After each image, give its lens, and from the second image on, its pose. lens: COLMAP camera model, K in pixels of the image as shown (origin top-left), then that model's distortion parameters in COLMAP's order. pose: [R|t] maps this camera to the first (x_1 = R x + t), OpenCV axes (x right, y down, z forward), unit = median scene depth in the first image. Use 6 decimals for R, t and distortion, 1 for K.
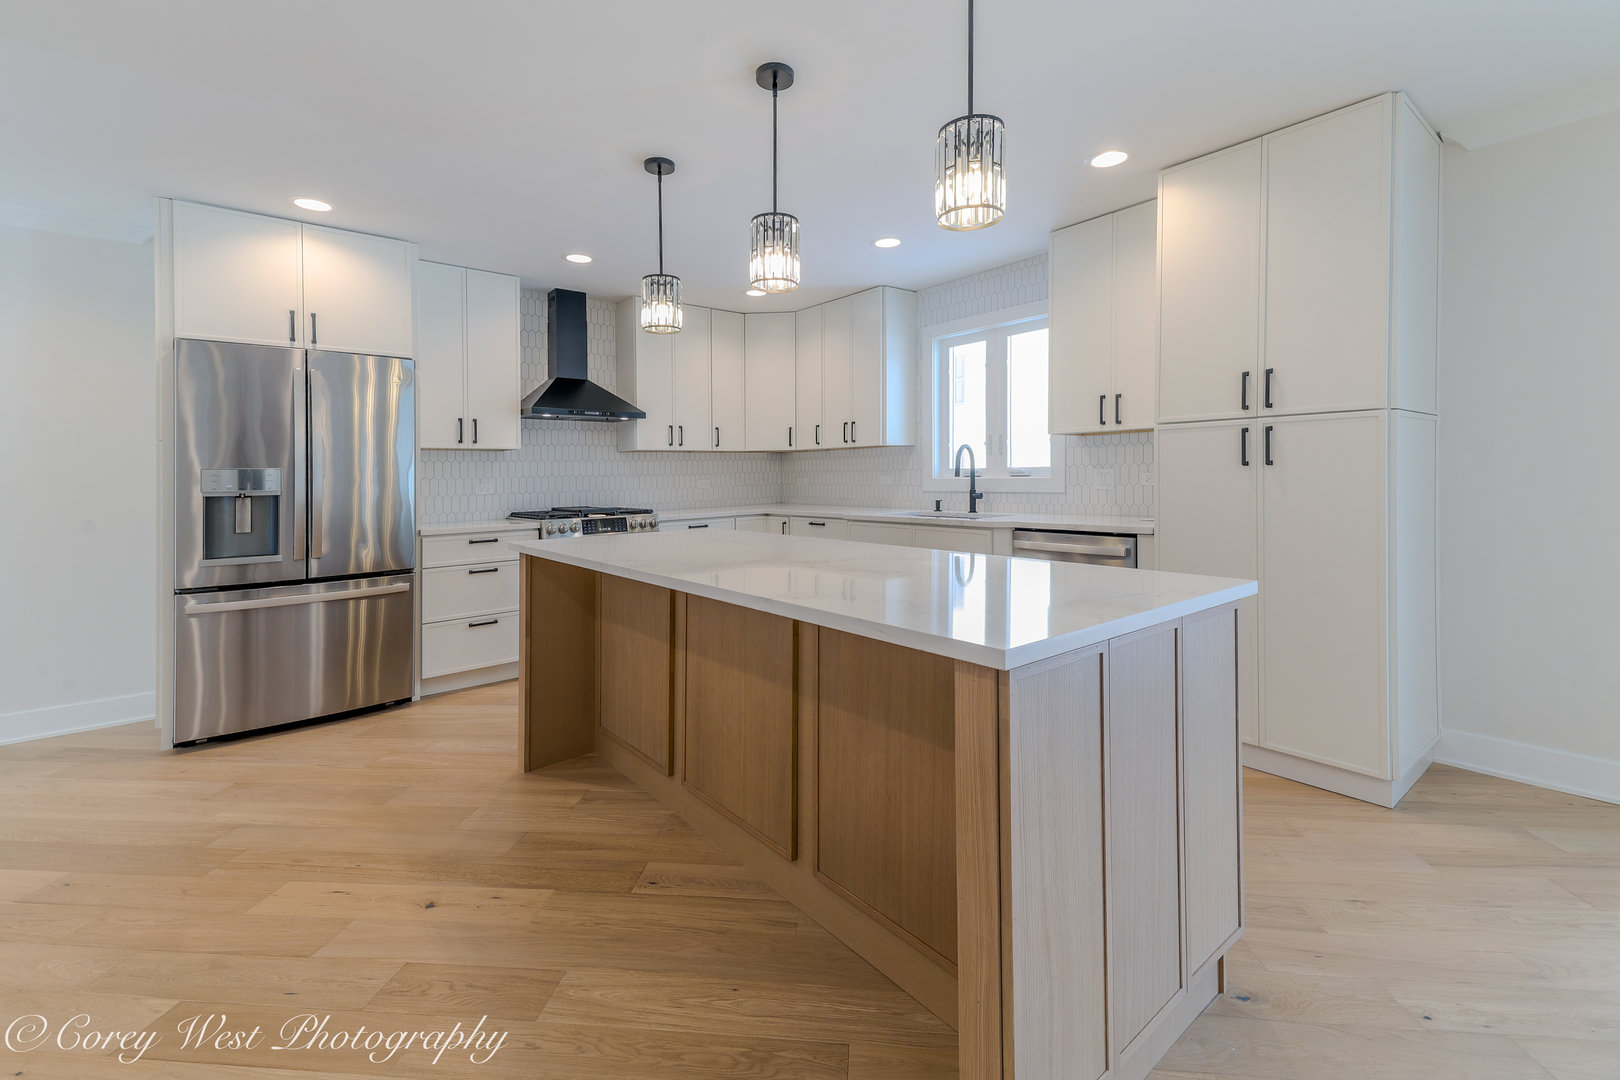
lens RADIAL K [[697.8, 0, 805.6], [0, 697.8, 485.1], [0, 0, 1]] dist [0.019084, -0.000905]
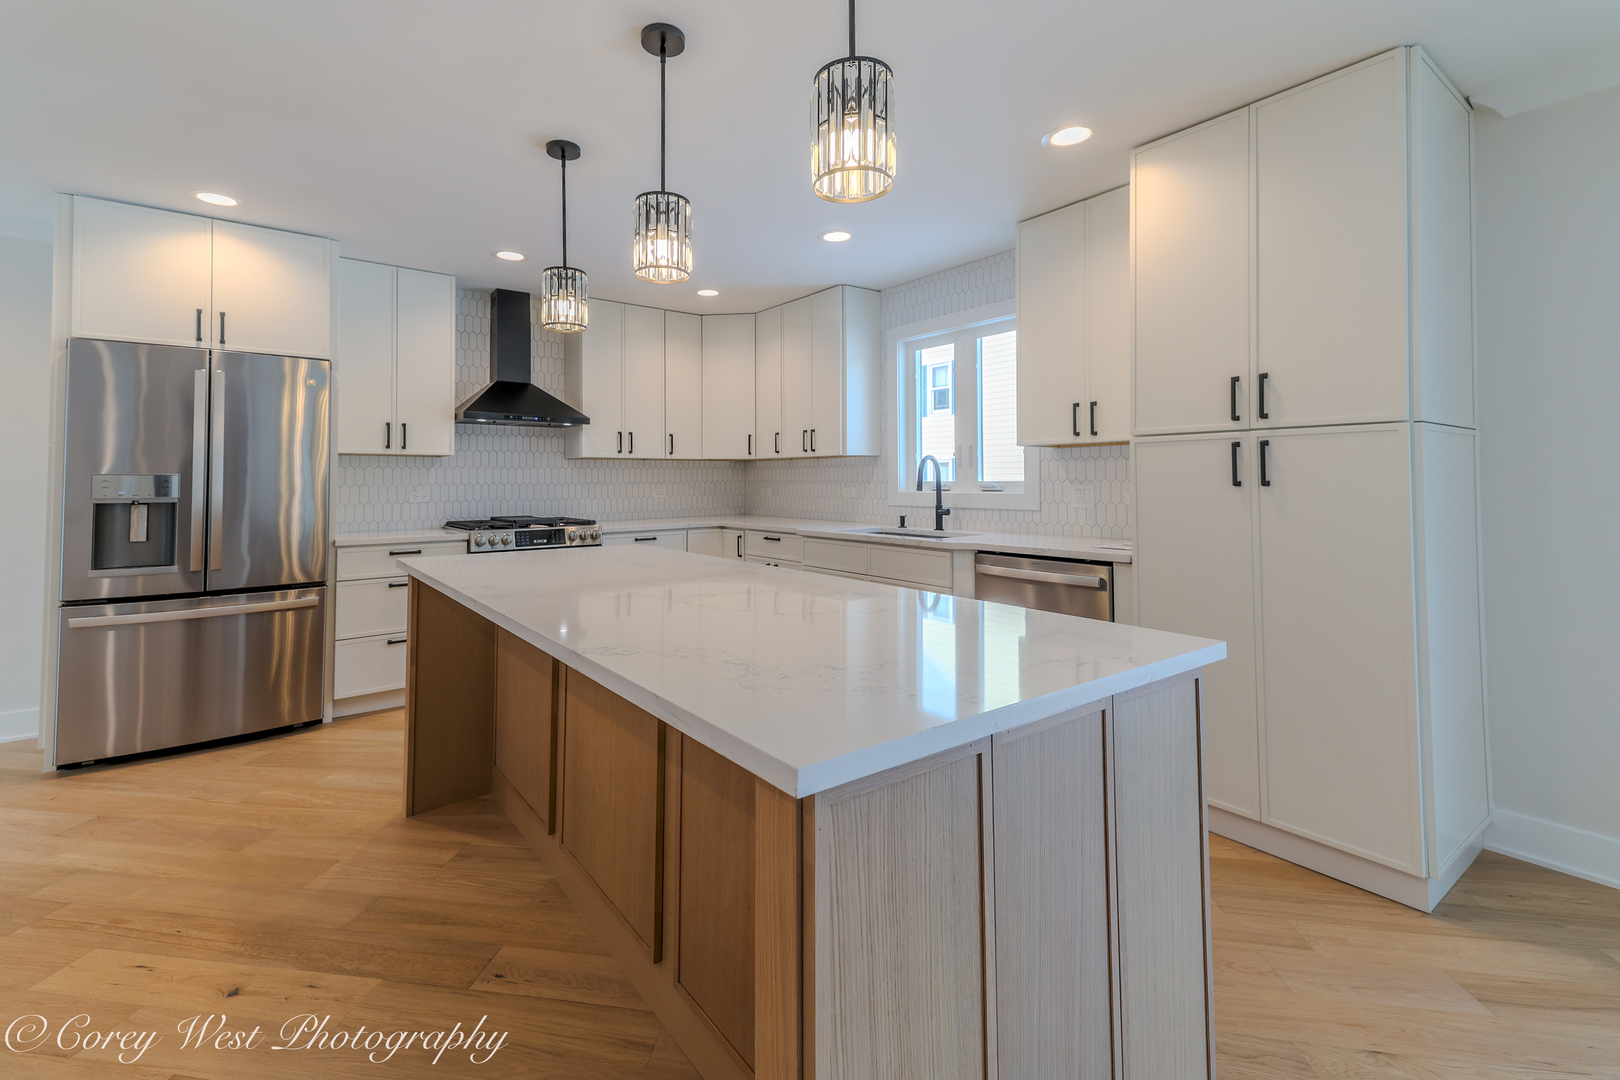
lens RADIAL K [[694.9, 0, 768.6], [0, 694.9, 460.8], [0, 0, 1]] dist [0.022885, -0.005782]
pose [[0.997730, 0.011859, -0.066294, 0.110016], [-0.014693, 0.998992, -0.042426, -0.013500], [0.065724, 0.043304, 0.996898, 0.110603]]
